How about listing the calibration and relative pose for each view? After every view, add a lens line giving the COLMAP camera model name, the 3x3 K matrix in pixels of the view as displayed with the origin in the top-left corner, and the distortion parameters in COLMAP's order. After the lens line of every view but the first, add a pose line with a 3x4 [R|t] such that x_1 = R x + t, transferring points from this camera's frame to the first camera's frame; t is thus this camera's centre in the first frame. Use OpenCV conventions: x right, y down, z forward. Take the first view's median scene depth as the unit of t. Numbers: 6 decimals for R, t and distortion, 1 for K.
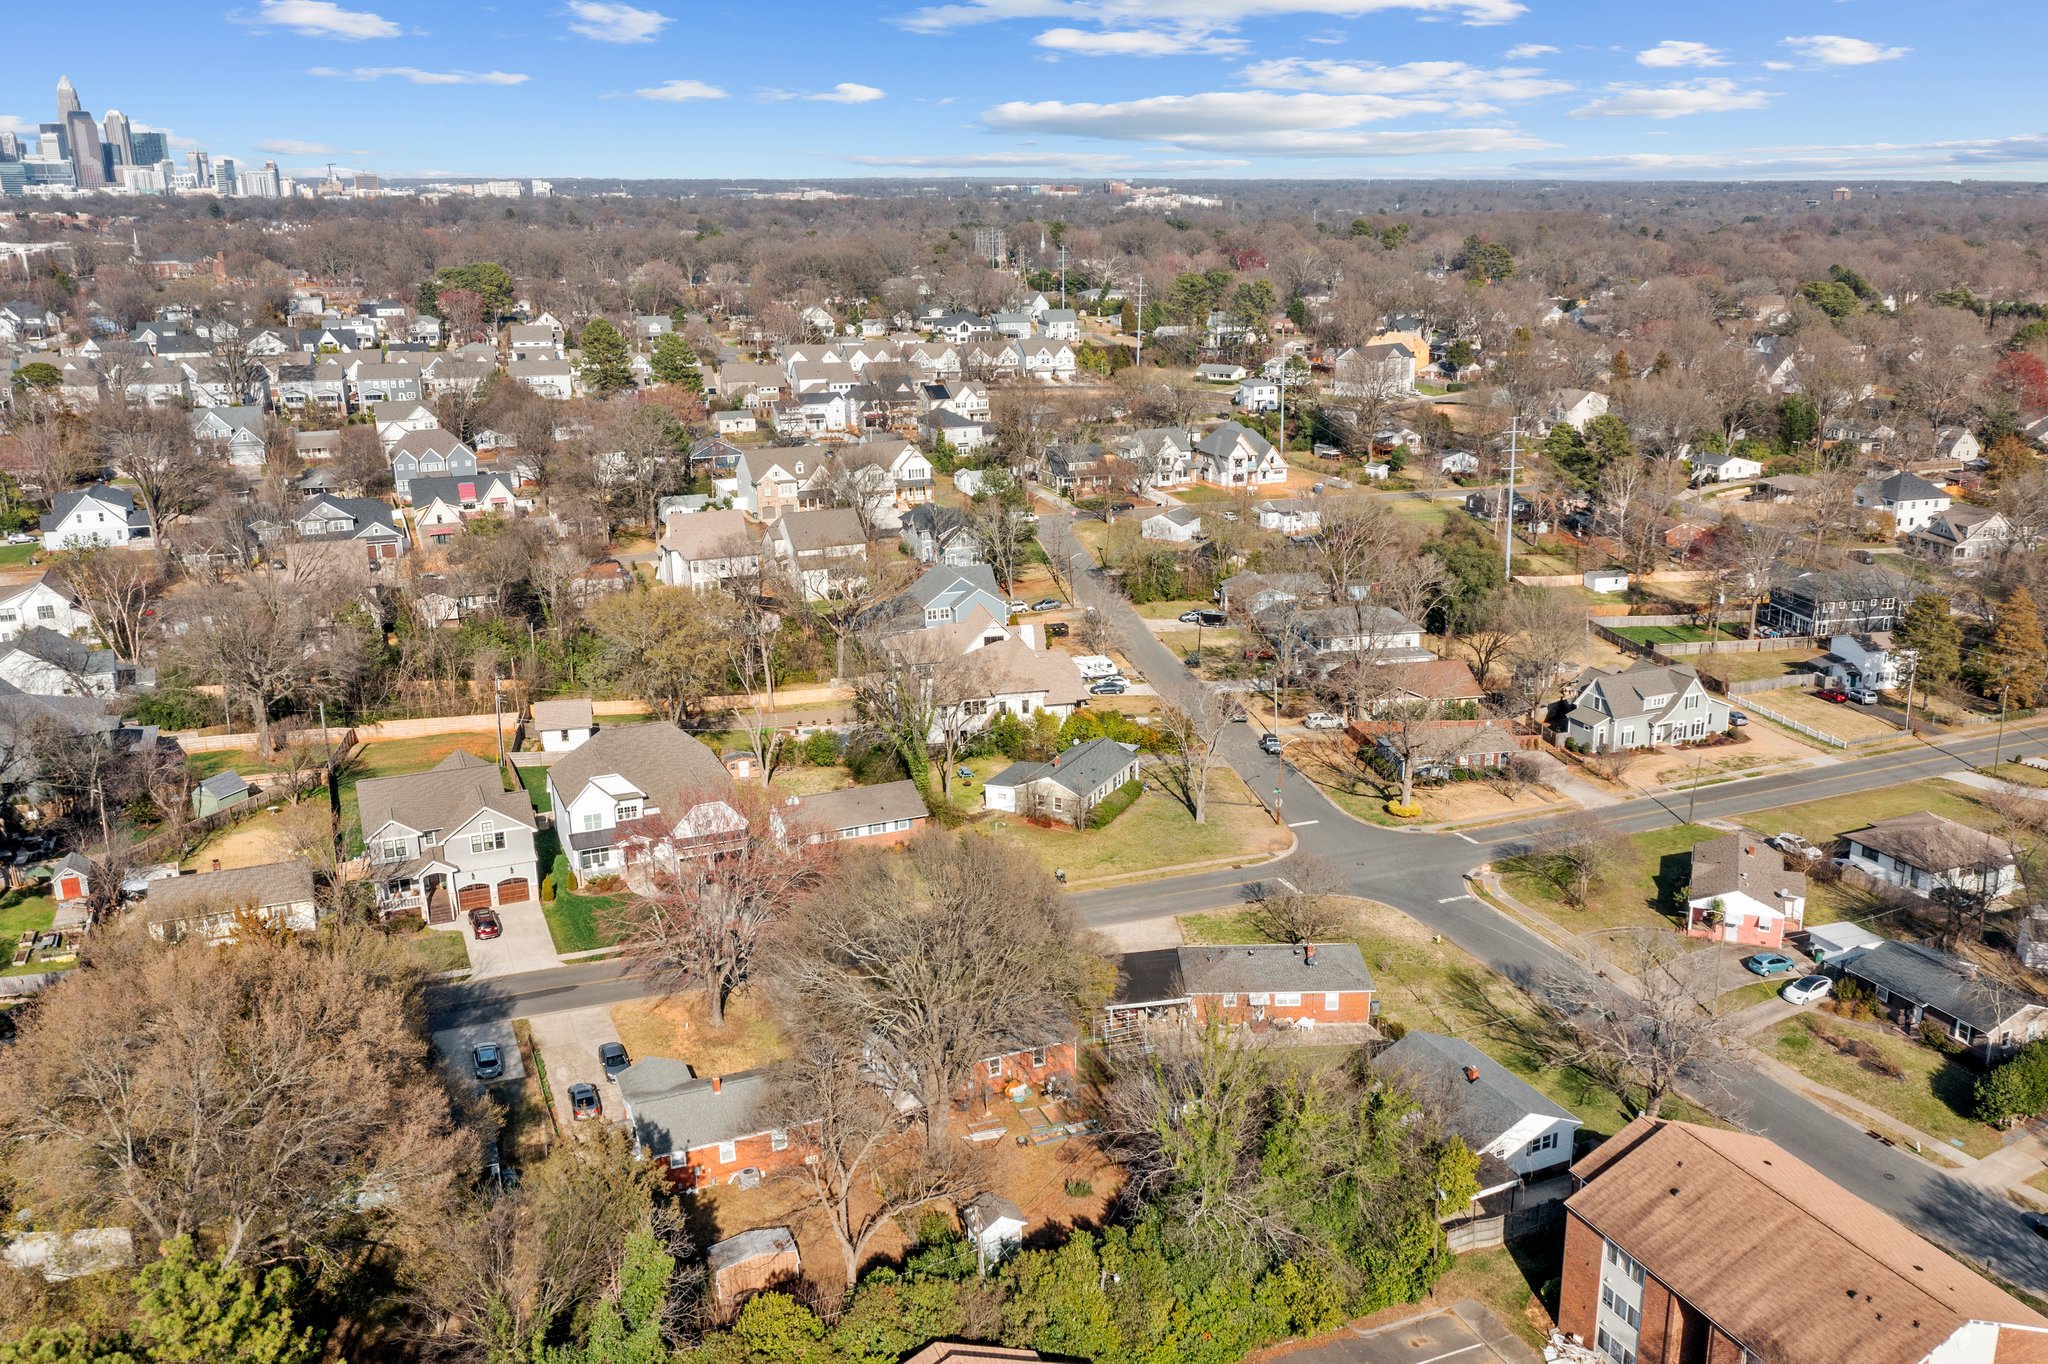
lens RADIAL K [[1626.8, 0, 1046.2], [0, 1626.8, 682.6], [0, 0, 1]] dist [-0.023262, 0.031047]
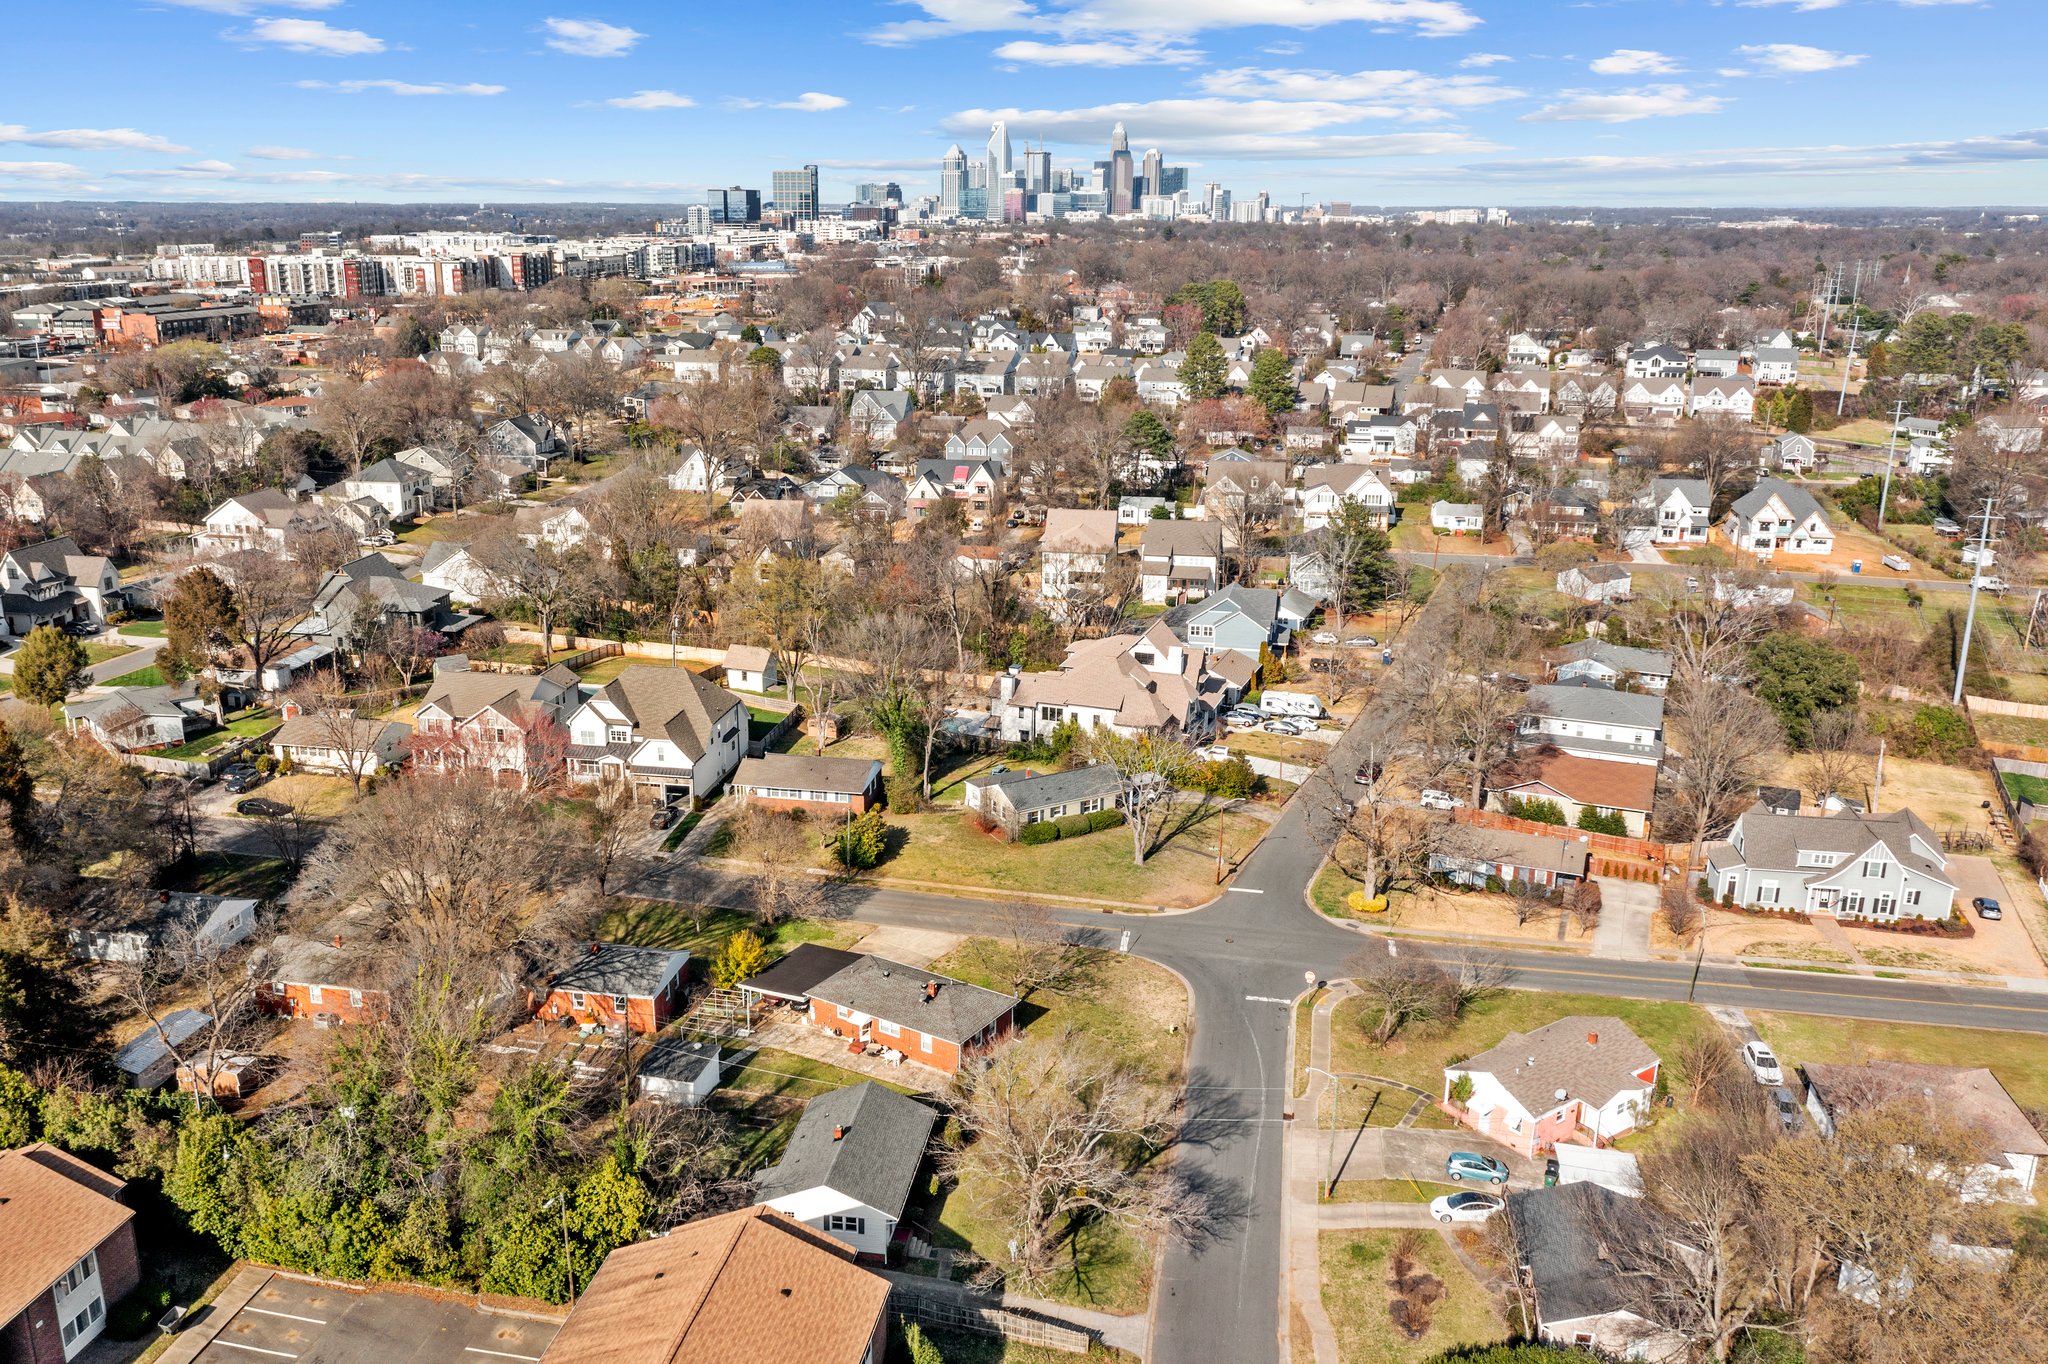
lens RADIAL K [[1626.8, 0, 1037.0], [0, 1626.8, 689.5], [0, 0, 1]] dist [-0.023262, 0.031047]
pose [[0.826800, 0.158653, -0.539658, 0.272823], [-0.165960, 0.985495, 0.035459, -0.018420], [0.537456, 0.060244, 0.841137, 0.093013]]
